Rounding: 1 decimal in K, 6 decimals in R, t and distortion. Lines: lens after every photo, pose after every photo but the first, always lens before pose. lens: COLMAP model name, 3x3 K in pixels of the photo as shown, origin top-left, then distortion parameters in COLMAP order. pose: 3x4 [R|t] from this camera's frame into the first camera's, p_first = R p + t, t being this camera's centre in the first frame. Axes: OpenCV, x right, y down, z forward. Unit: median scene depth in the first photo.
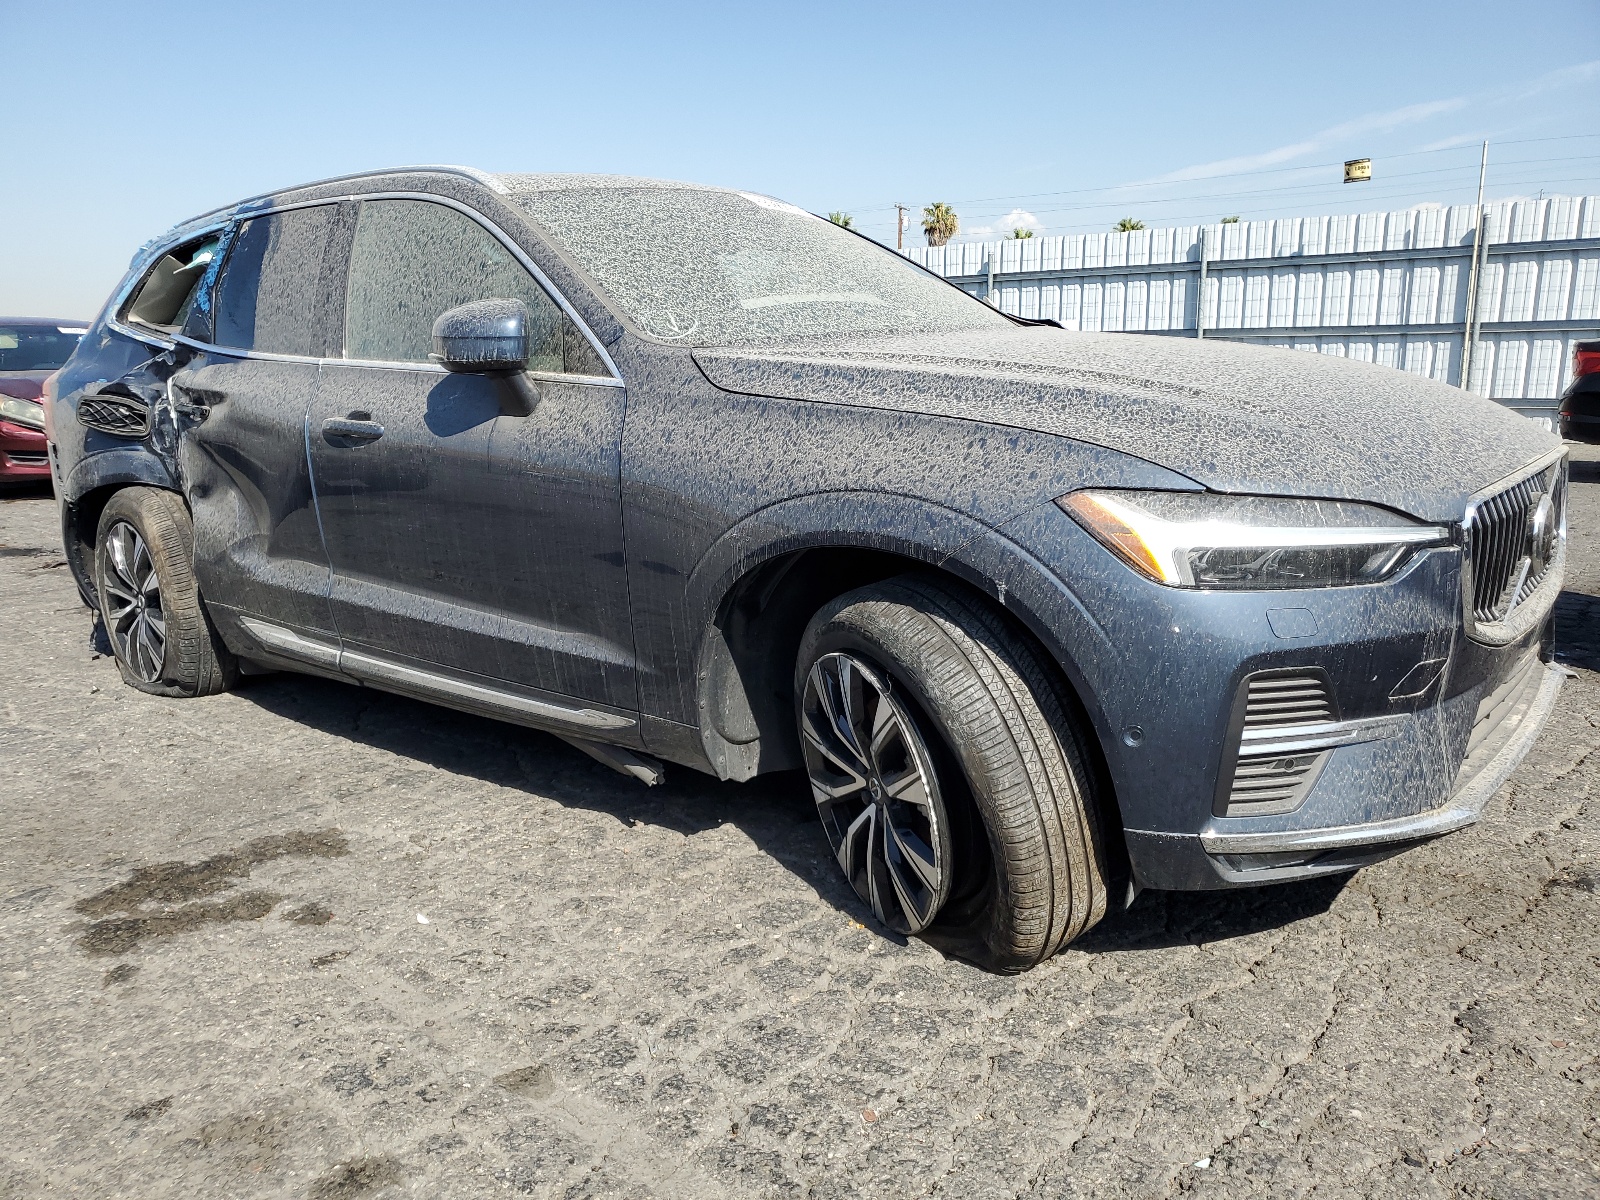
lens RADIAL K [[1195.2, 0, 800.0], [0, 1195.2, 600.0], [0, 0, 1]] dist [0.008304, 0.004393]
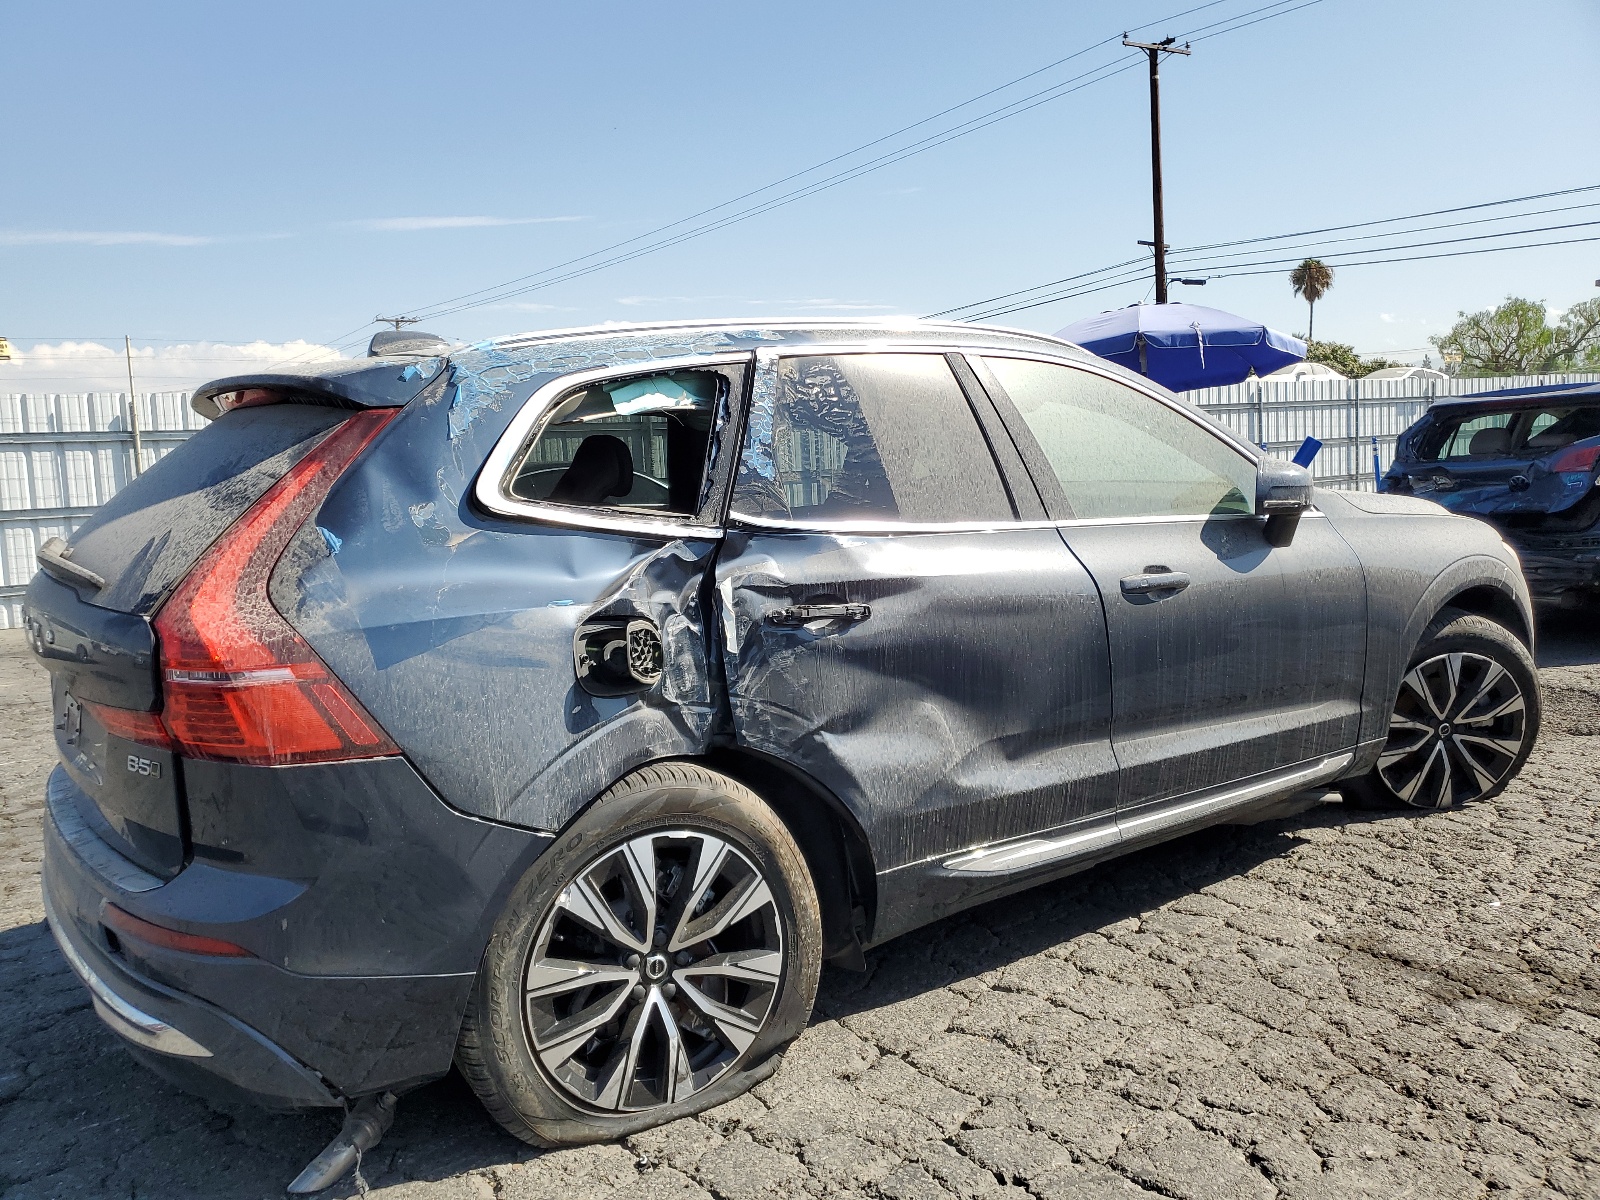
lens RADIAL K [[1195.2, 0, 800.0], [0, 1195.2, 600.0], [0, 0, 1]] dist [0.008304, 0.004393]
pose [[0.325974, -0.101796, 0.939882, -0.250155], [0.241877, 0.970076, 0.021178, -0.039179], [-0.913913, 0.220433, 0.340841, 0.163655]]
